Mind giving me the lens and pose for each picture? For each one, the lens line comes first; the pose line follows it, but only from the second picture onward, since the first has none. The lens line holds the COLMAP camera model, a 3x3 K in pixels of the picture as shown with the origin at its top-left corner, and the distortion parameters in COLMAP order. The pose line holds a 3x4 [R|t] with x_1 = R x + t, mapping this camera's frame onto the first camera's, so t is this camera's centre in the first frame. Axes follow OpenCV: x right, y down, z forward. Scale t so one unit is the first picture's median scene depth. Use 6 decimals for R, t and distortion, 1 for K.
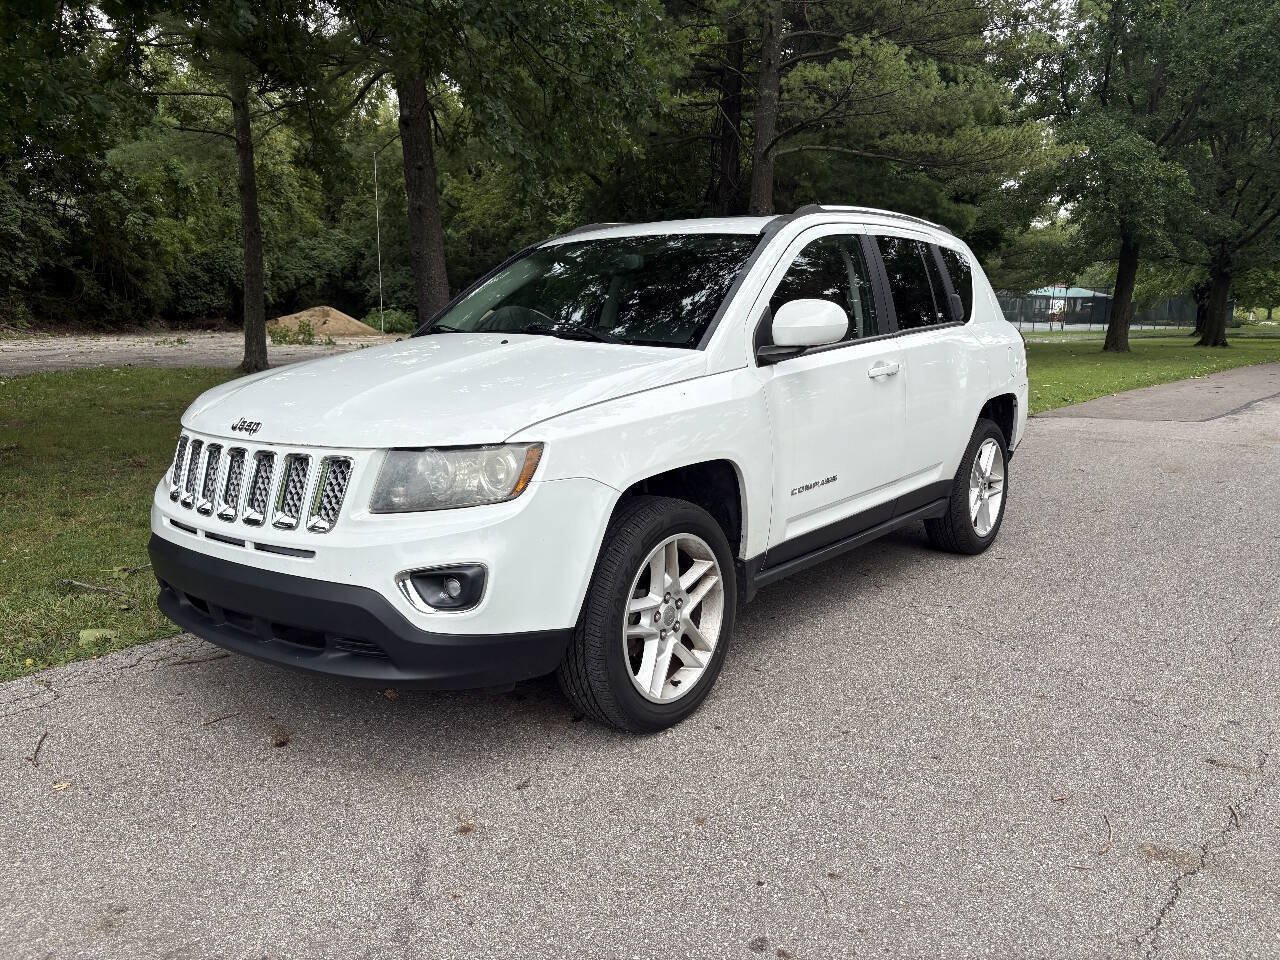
lens RADIAL K [[973.9, 0, 646.4], [0, 973.9, 485.4], [0, 0, 1]] dist [0.042895, -0.044765]
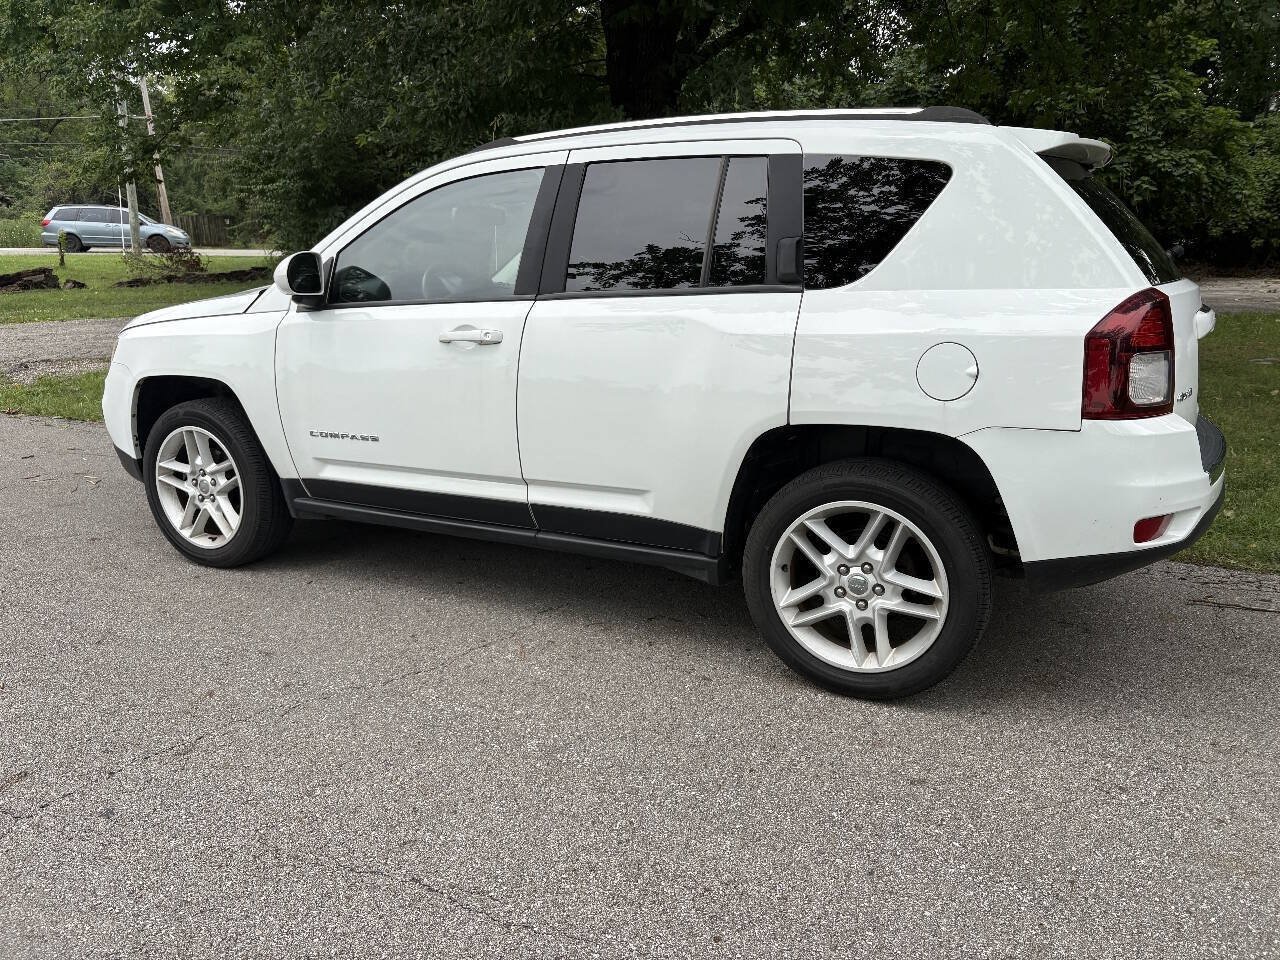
lens RADIAL K [[973.9, 0, 640.3], [0, 973.9, 479.6], [0, 0, 1]] dist [0.042895, -0.044765]
pose [[0.190163, 0.227059, -0.955135, 0.921365], [-0.172355, 0.965499, 0.195207, -0.158049], [0.966505, 0.127501, 0.222737, 0.819833]]
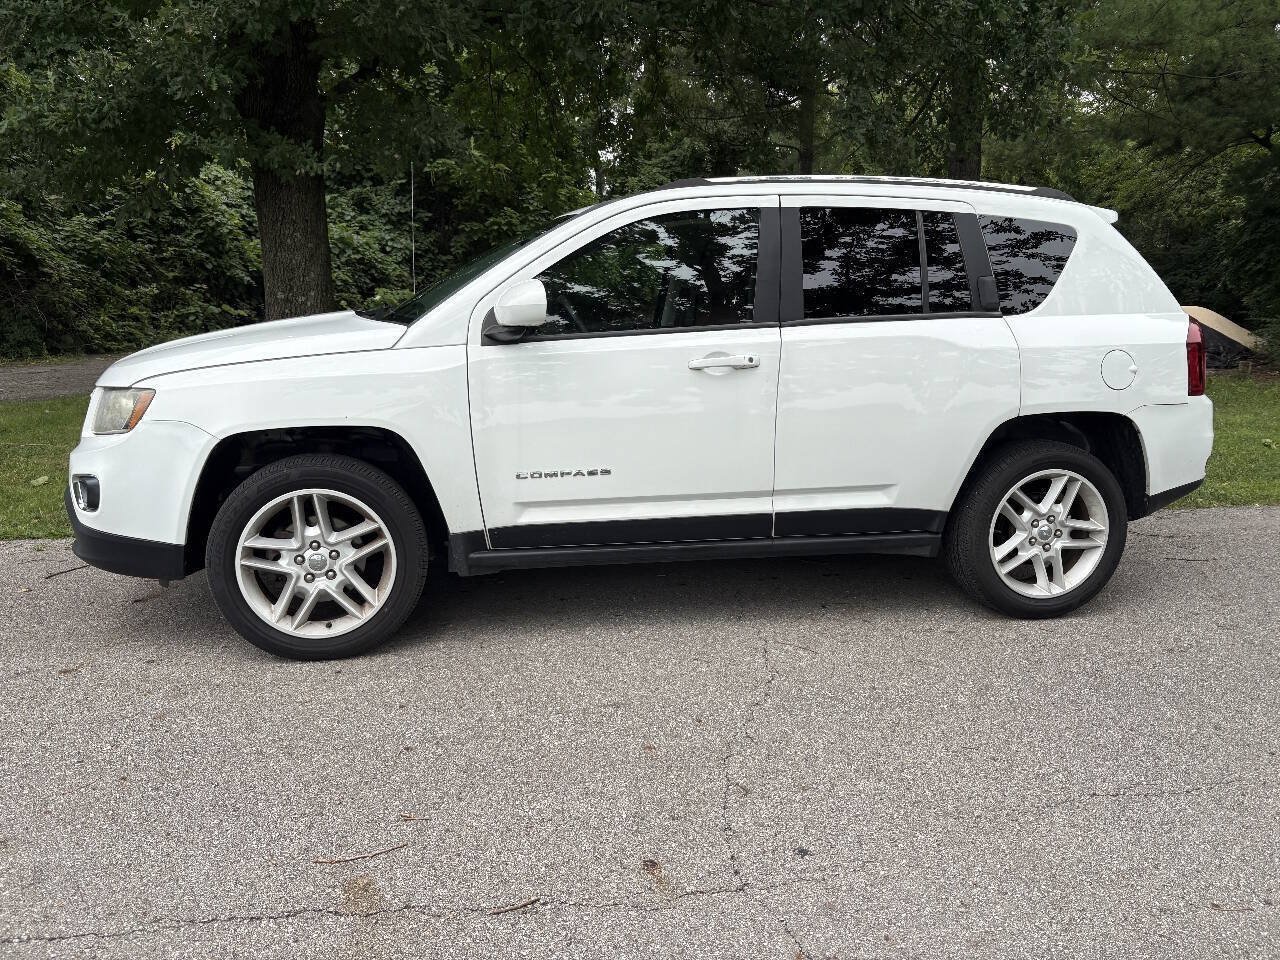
lens RADIAL K [[973.9, 0, 639.3], [0, 973.9, 487.3], [0, 0, 1]] dist [0.042895, -0.044765]
pose [[0.757330, 0.127465, -0.640472, 0.642173], [-0.126971, 0.990790, 0.047047, -0.031781], [0.640570, 0.045691, 0.766539, 0.240248]]
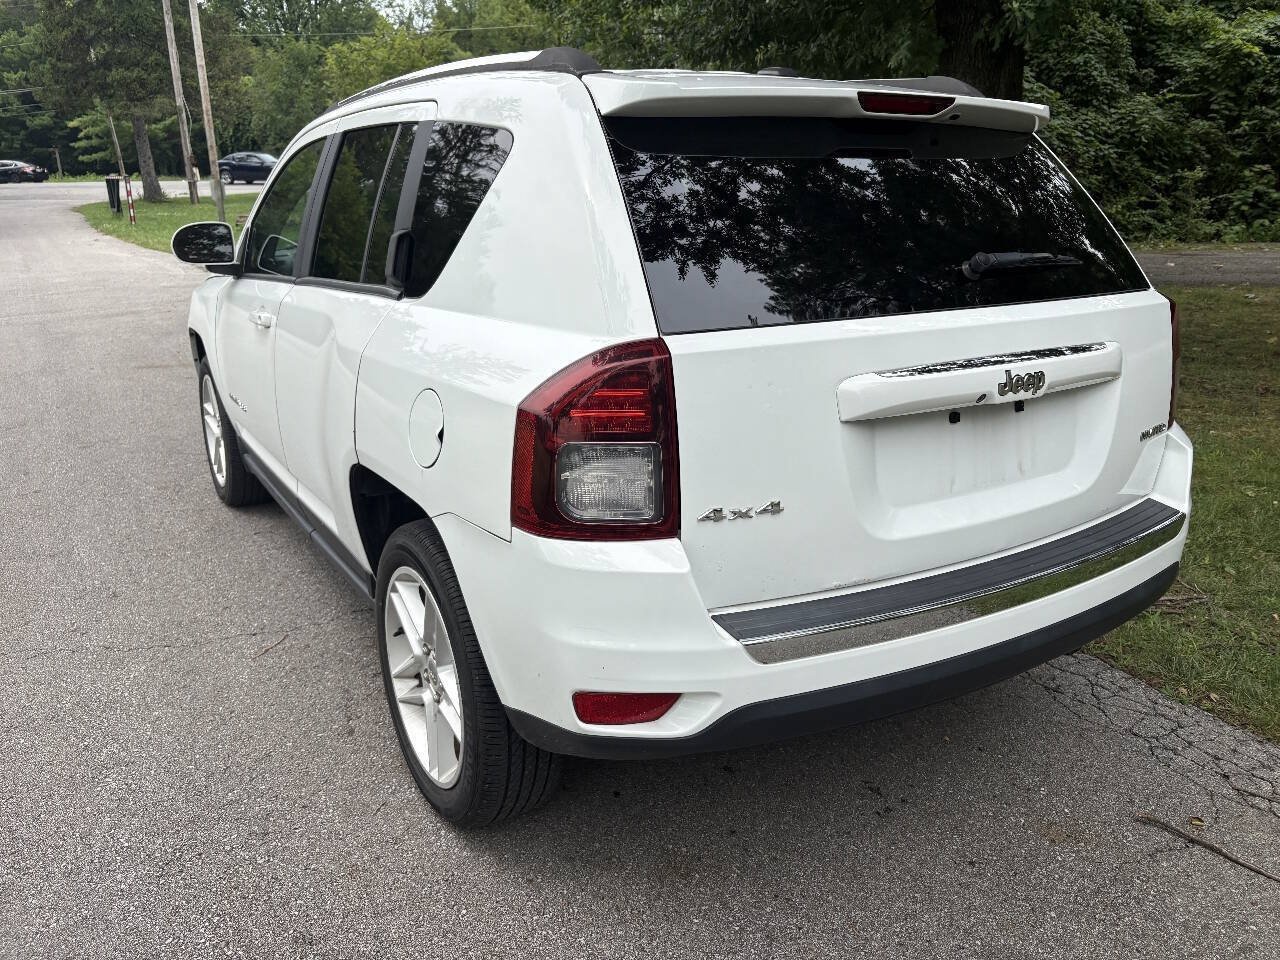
lens RADIAL K [[973.9, 0, 637.9], [0, 973.9, 488.8], [0, 0, 1]] dist [0.042895, -0.044765]
pose [[-0.348640, 0.288970, -0.891598, 0.750503], [-0.158644, 0.919364, 0.360004, -0.275904], [0.923733, 0.266958, -0.274684, 1.302299]]
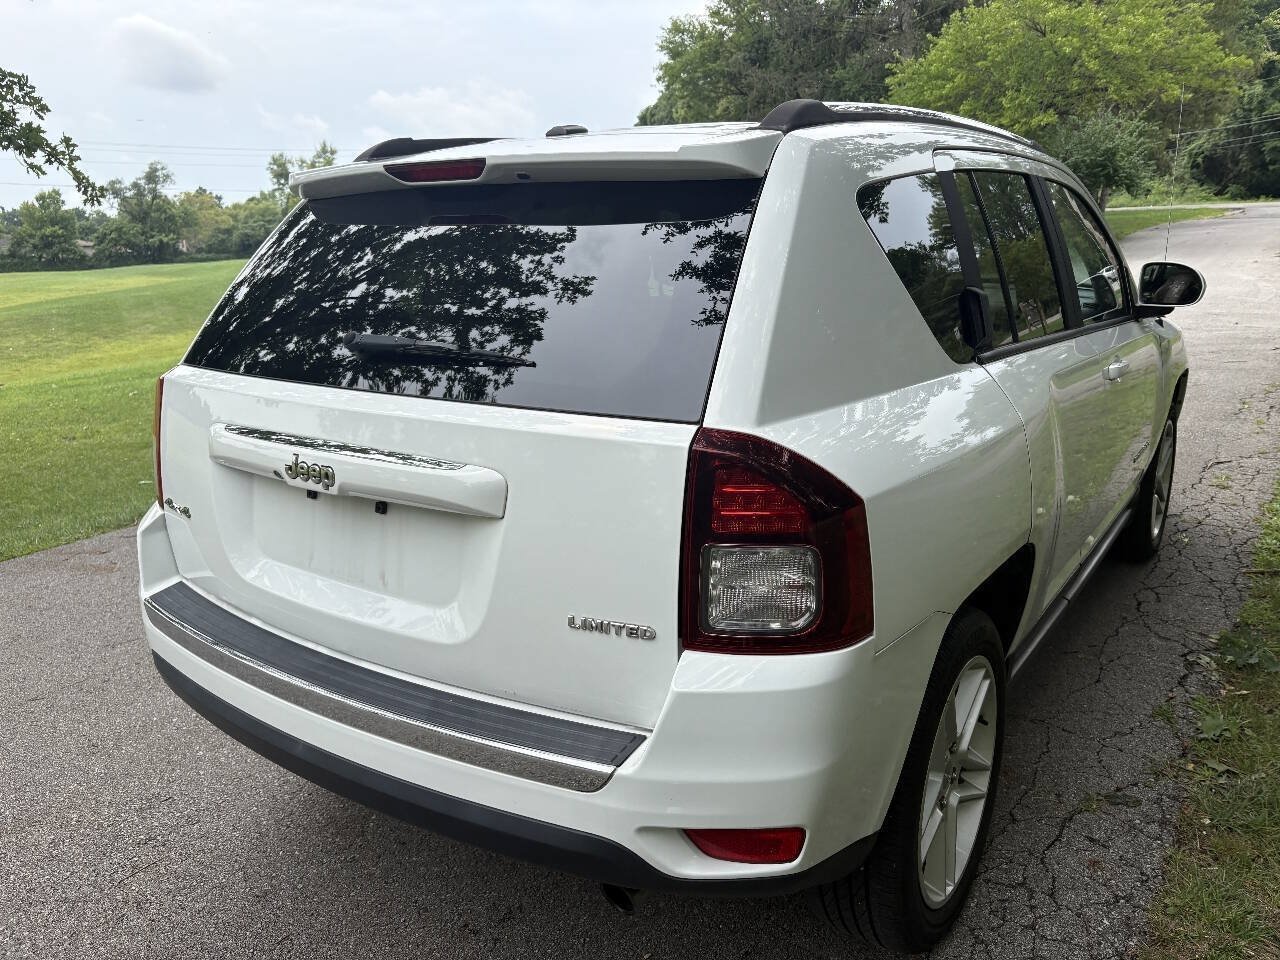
lens RADIAL K [[973.9, 0, 636.6], [0, 973.9, 482.8], [0, 0, 1]] dist [0.042895, -0.044765]
pose [[-0.997905, 0.048144, -0.043227, 0.237017], [0.025165, 0.904274, 0.426211, -0.345549], [0.059609, 0.424230, -0.903591, 1.657798]]
